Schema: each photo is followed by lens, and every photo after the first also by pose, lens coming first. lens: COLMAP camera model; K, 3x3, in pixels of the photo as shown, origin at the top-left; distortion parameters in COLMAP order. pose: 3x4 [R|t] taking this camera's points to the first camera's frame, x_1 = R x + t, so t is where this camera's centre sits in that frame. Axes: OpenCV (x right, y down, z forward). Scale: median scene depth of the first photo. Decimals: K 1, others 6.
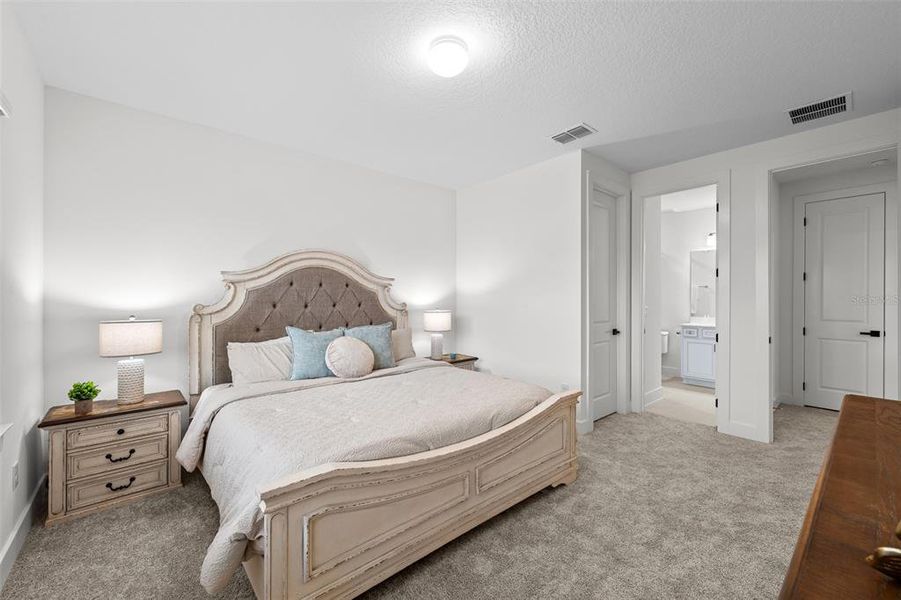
lens RADIAL K [[358.6, 0, 450.5], [0, 358.6, 300.0], [0, 0, 1]] dist [0.000637, 0.000106]
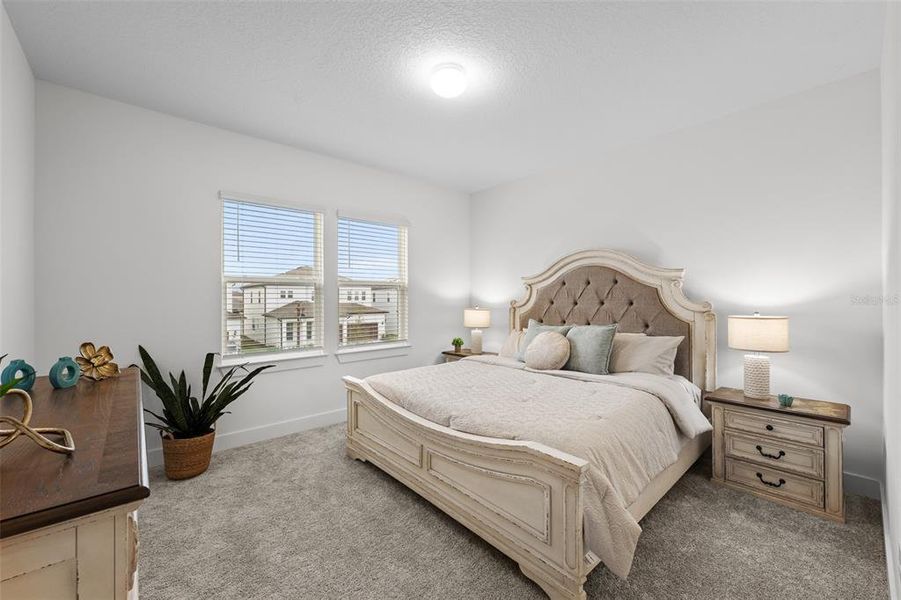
lens RADIAL K [[370.6, 0, 448.9], [0, 370.6, 295.8], [0, 0, 1]] dist [0.000628, 0.000014]
pose [[0.001920, -0.003656, -0.999991, 0.730756], [0.001857, 0.999992, -0.003653, -0.002109], [0.999996, -0.001850, 0.001927, 0.630921]]
